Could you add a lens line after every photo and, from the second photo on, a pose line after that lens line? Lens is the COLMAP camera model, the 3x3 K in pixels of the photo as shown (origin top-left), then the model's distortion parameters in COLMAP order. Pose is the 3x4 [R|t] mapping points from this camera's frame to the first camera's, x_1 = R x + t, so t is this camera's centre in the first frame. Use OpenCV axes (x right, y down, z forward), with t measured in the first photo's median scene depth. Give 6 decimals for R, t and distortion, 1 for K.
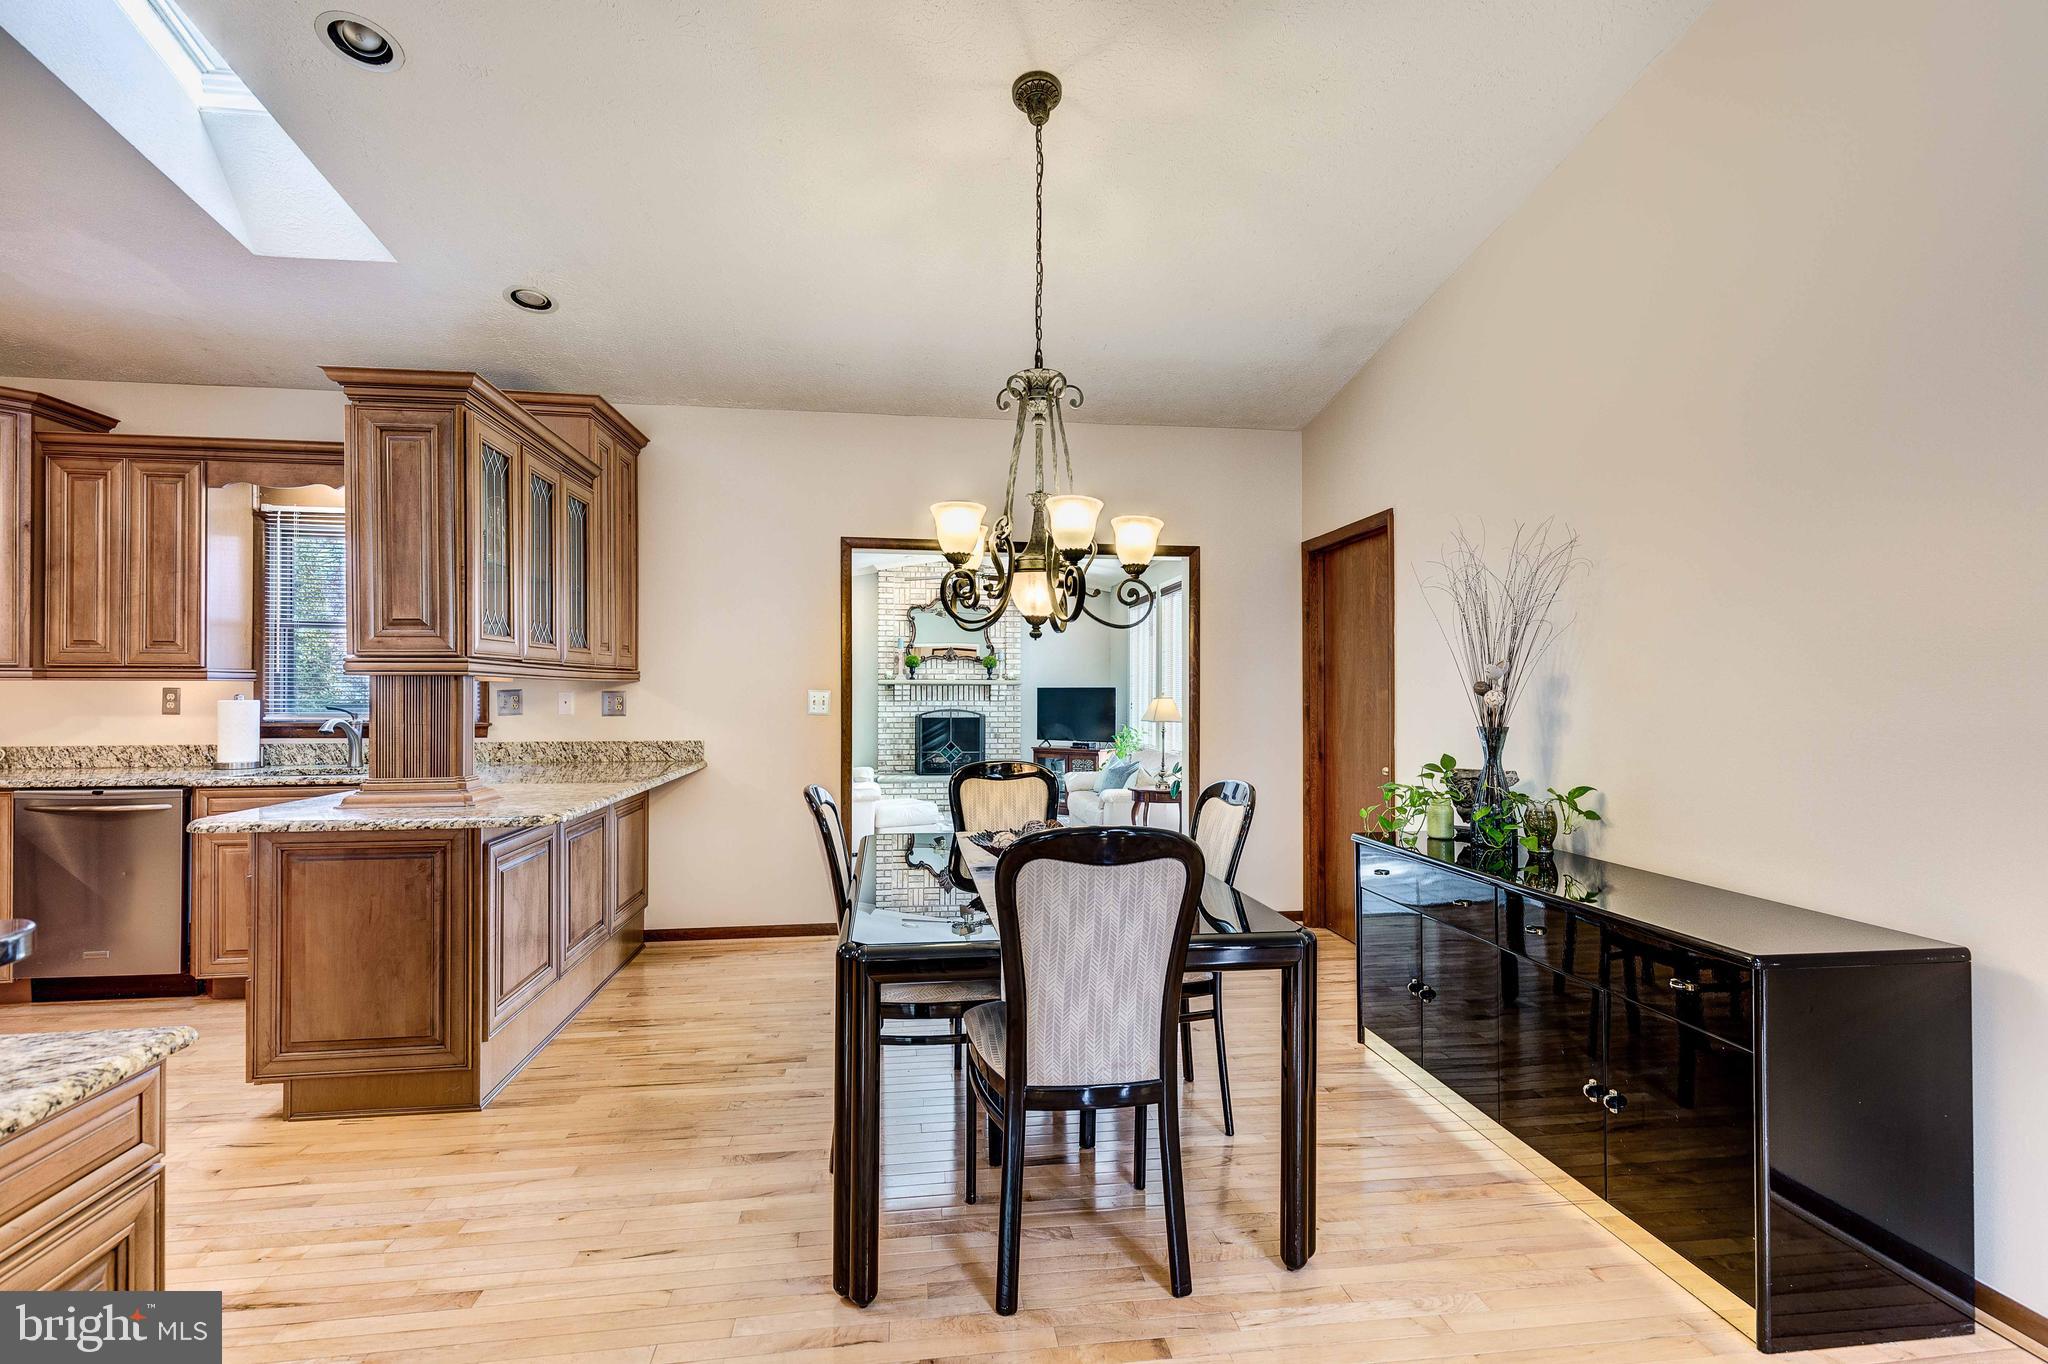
lens RADIAL K [[944.6, 0, 1031.2], [0, 944.6, 686.4], [0, 0, 1]] dist [0.006551, 0.000332]
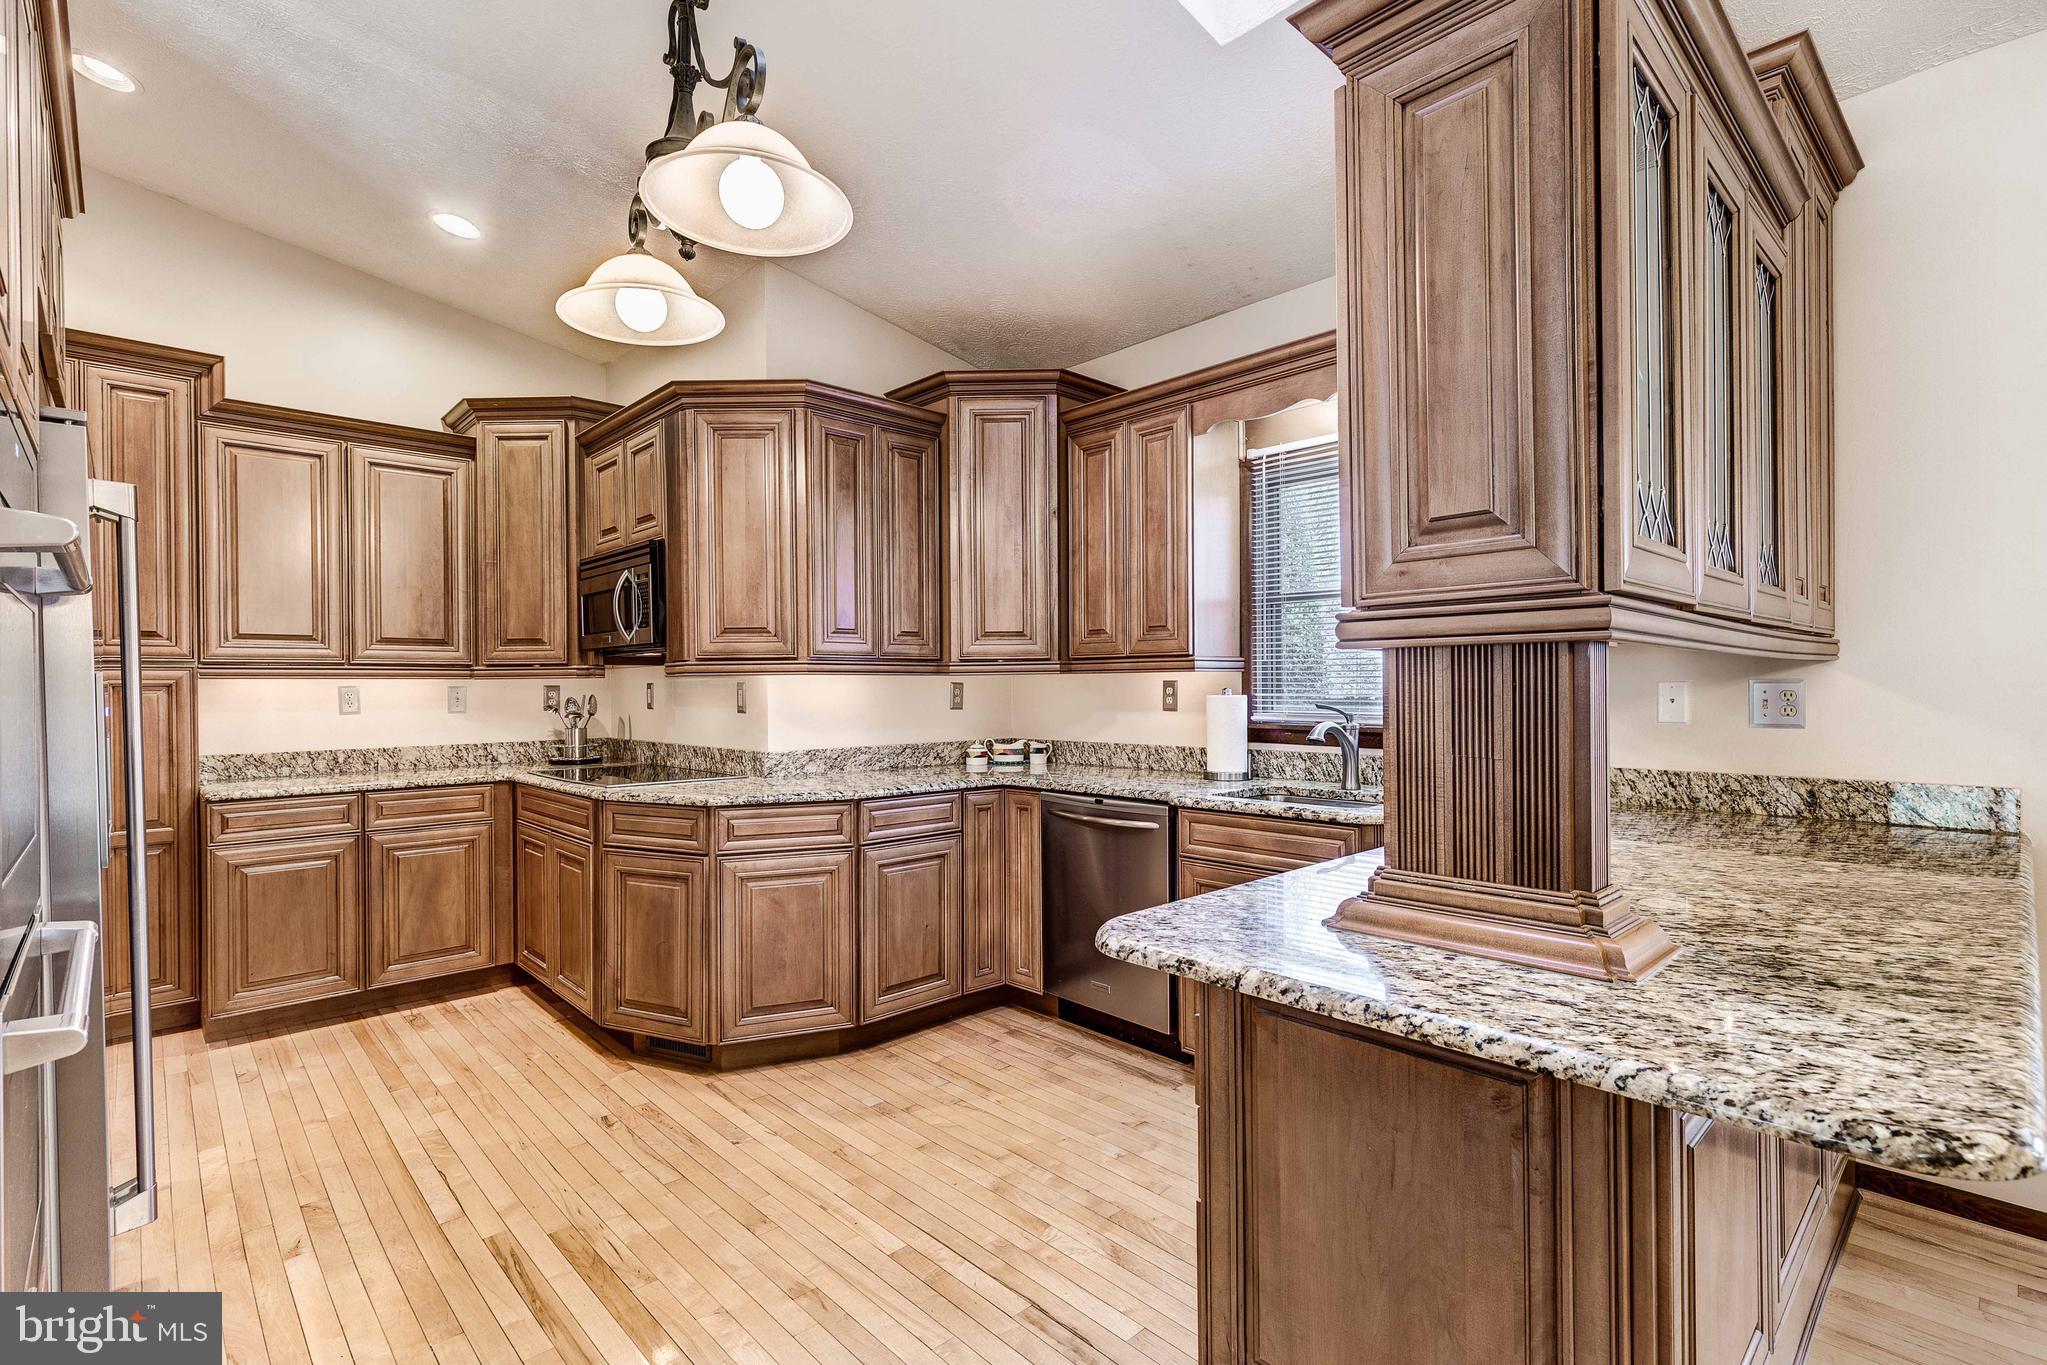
lens RADIAL K [[944.2, 0, 1030.7], [0, 944.2, 686.9], [0, 0, 1]] dist [0.006551, 0.000332]
pose [[0.590878, -0.003522, -0.806754, -0.293008], [0.010933, 0.999934, 0.003642, 0.002750], [0.806687, -0.010972, 0.590877, 0.402341]]
